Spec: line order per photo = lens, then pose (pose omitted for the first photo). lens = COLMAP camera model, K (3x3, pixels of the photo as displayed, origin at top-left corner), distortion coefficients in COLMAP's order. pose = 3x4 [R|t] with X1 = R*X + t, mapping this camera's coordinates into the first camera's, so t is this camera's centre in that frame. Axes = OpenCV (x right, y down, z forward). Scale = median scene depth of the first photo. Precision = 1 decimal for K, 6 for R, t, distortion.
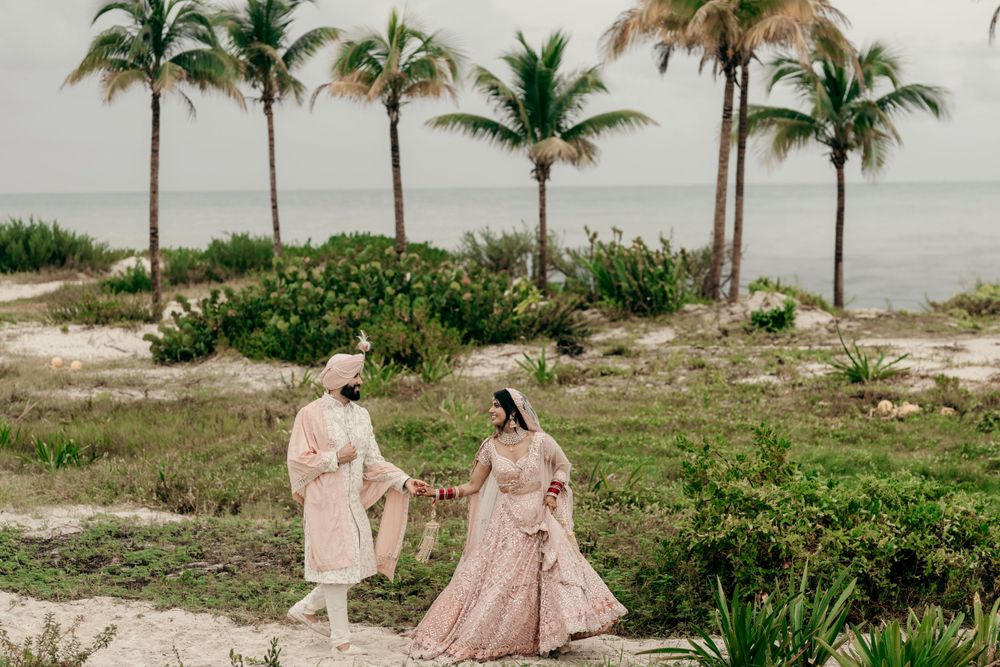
lens RADIAL K [[2385.0, 0, 493.1], [0, 2385.0, 385.1], [0, 0, 1]] dist [-0.002460, 0.000000]
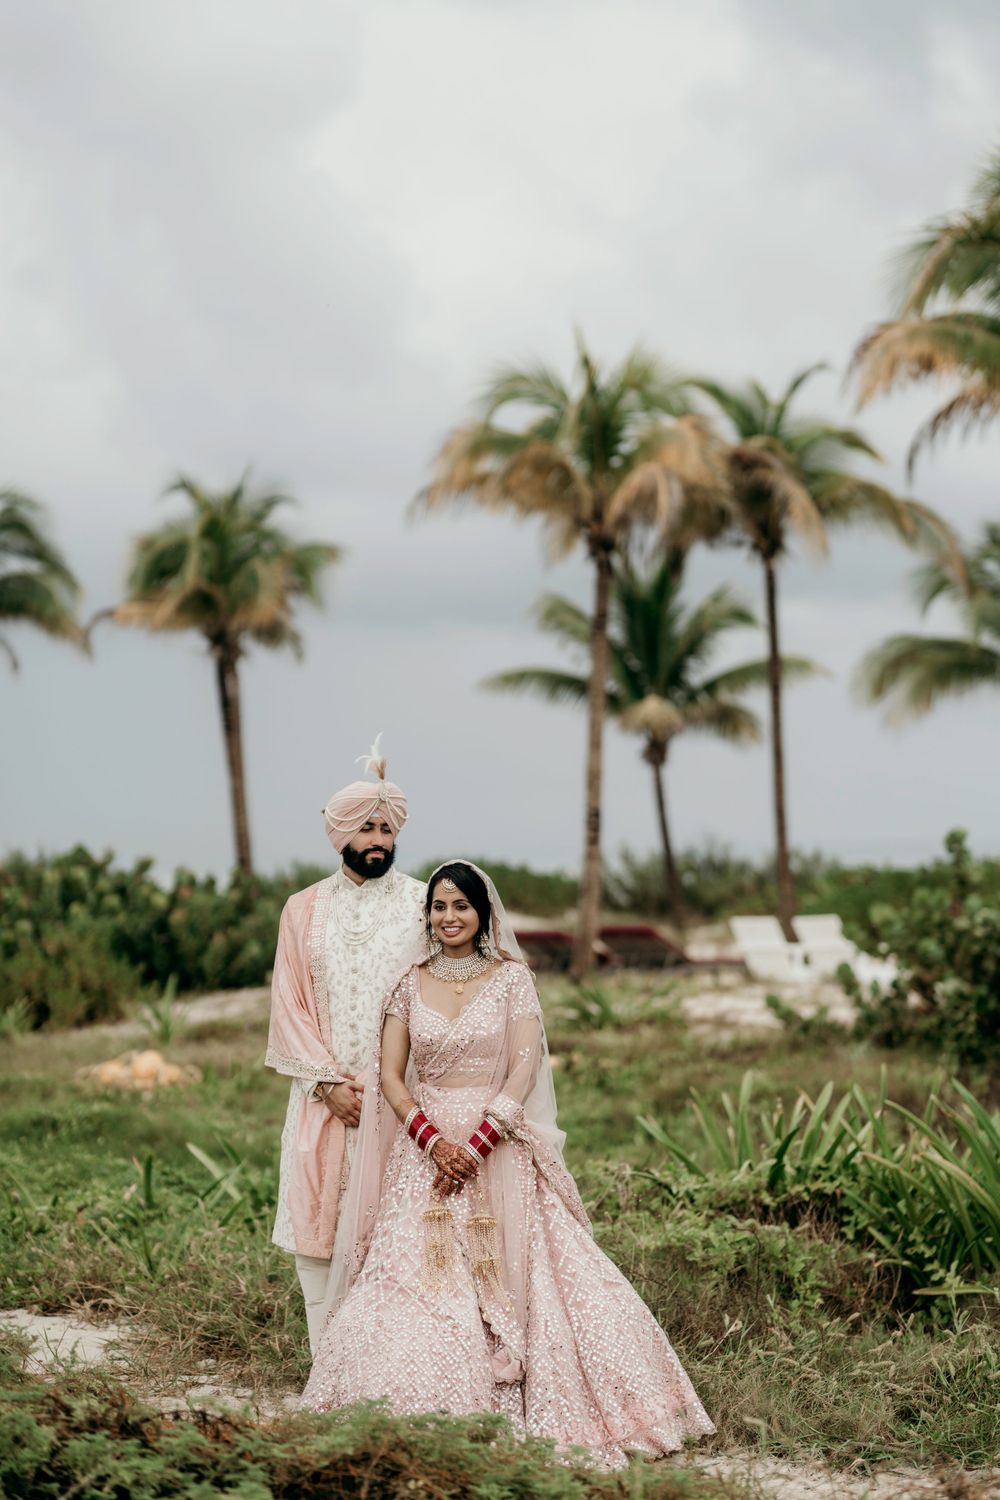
lens RADIAL K [[3577.5, 0, 537.9], [0, 3577.5, 735.8], [0, 0, 1]] dist [-0.002460, 0.000000]
pose [[0.980573, -0.023860, -0.194697, 0.212376], [0.001802, 0.993628, -0.112694, 0.017905], [0.196145, 0.110154, 0.974368, 0.059220]]
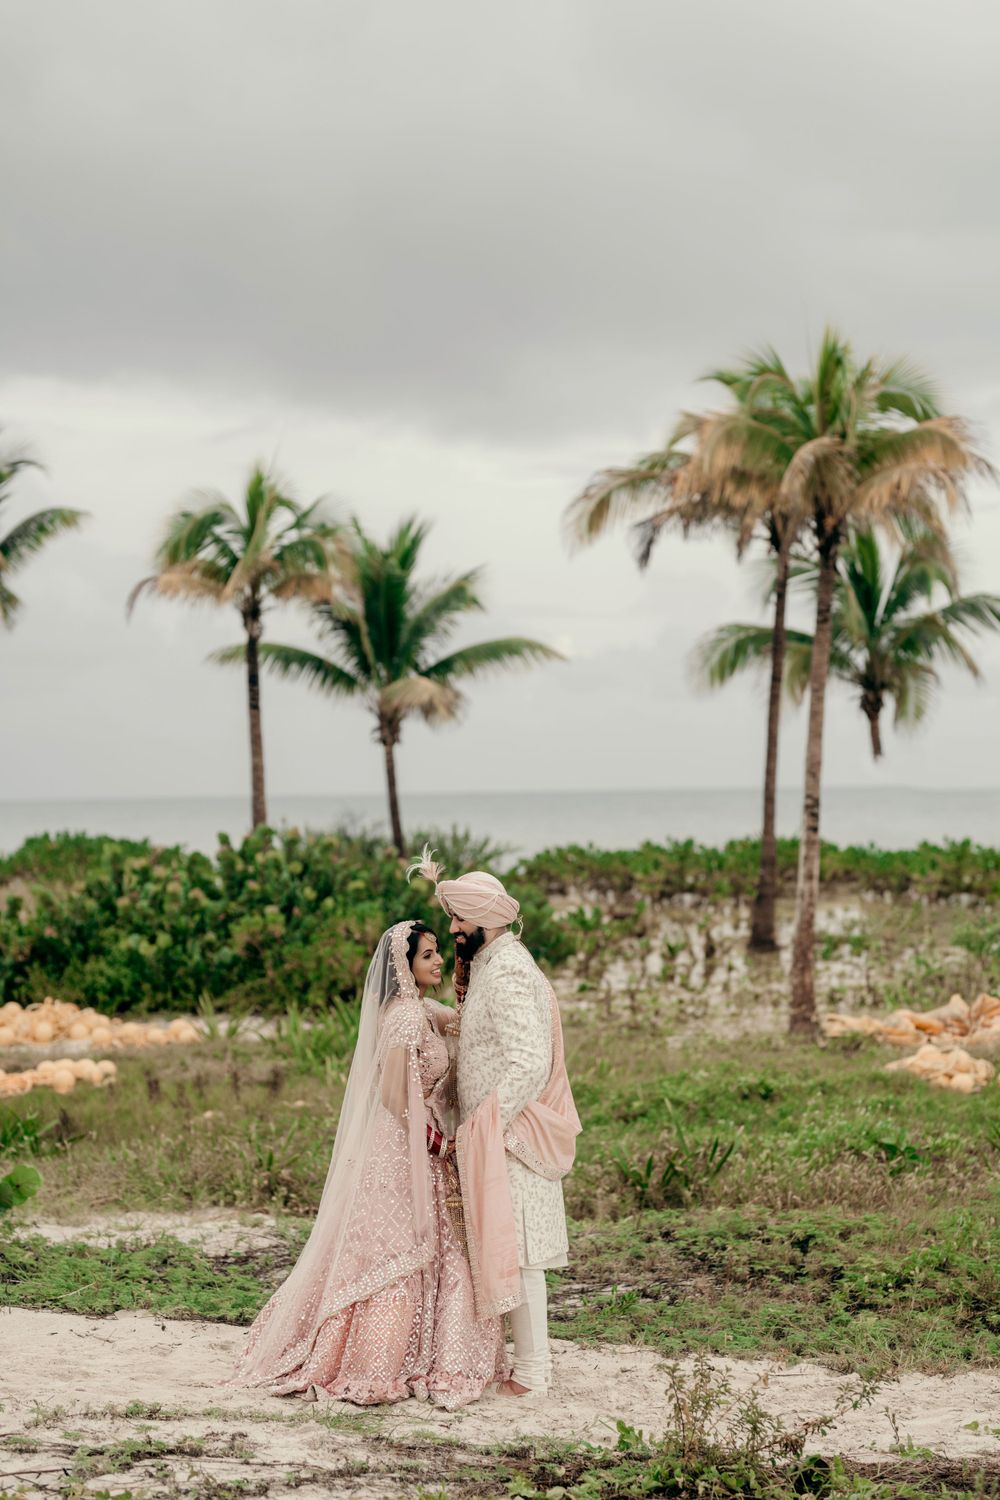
lens RADIAL K [[3577.5, 0, 468.1], [0, 3577.5, 735.6], [0, 0, 1]] dist [-0.002460, 0.000000]
pose [[0.992476, -0.001912, 0.122420, -0.092368], [0.014259, 0.994879, -0.100058, 0.010912], [-0.121602, 0.101050, 0.987422, 0.046818]]
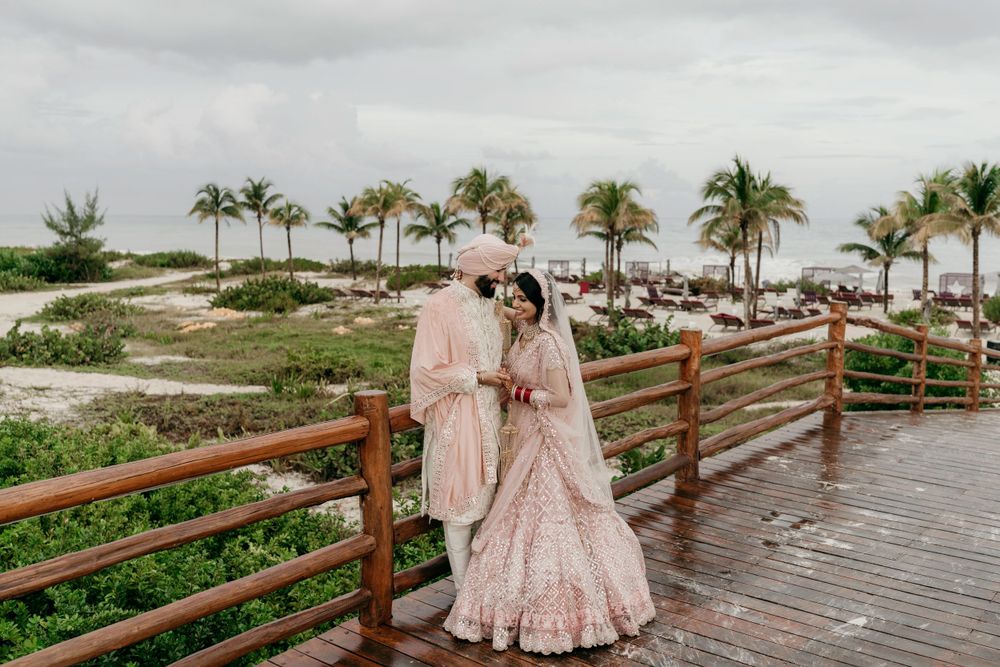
lens RADIAL K [[943.6, 0, 495.7], [0, 943.6, 335.7], [0, 0, 1]] dist [0.021836, 0.000000]
pose [[0.994767, 0.003036, 0.102123, 0.098492], [-0.007460, 0.999049, 0.042967, -0.025377], [-0.101895, -0.043504, 0.993843, -0.287548]]
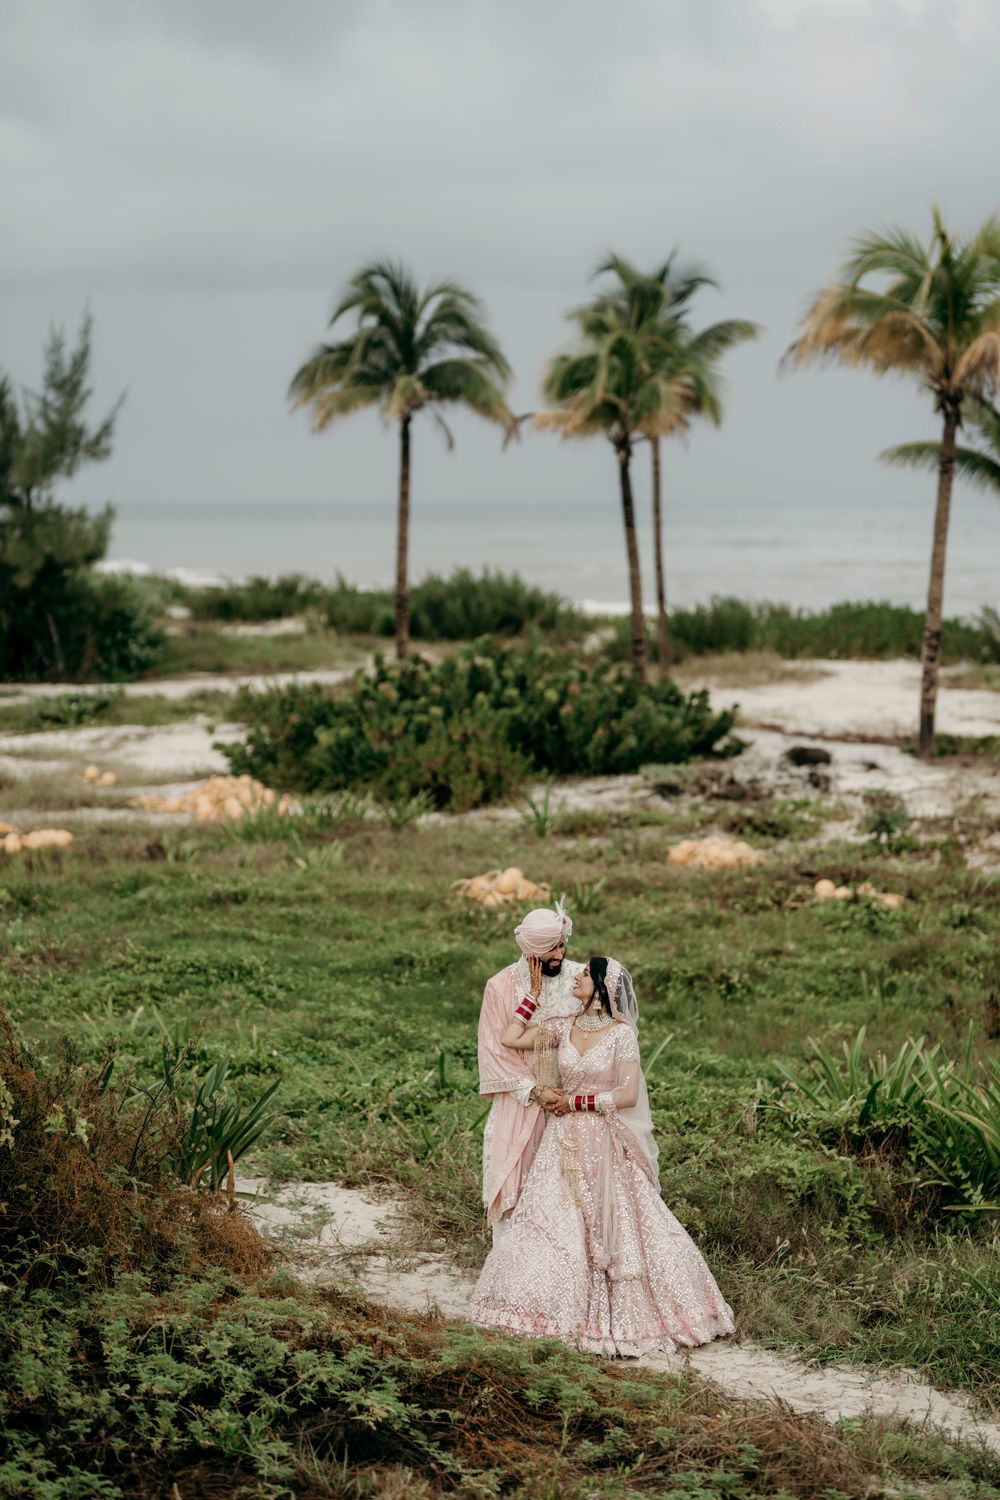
lens RADIAL K [[3577.5, 0, 494.7], [0, 3577.5, 749.6], [0, 0, 1]] dist [-0.002460, 0.000000]
pose [[0.941461, 0.040913, -0.334631, 0.266381], [-0.044804, 0.998988, -0.003914, -0.015347], [0.334132, 0.018677, 0.942341, -0.045850]]
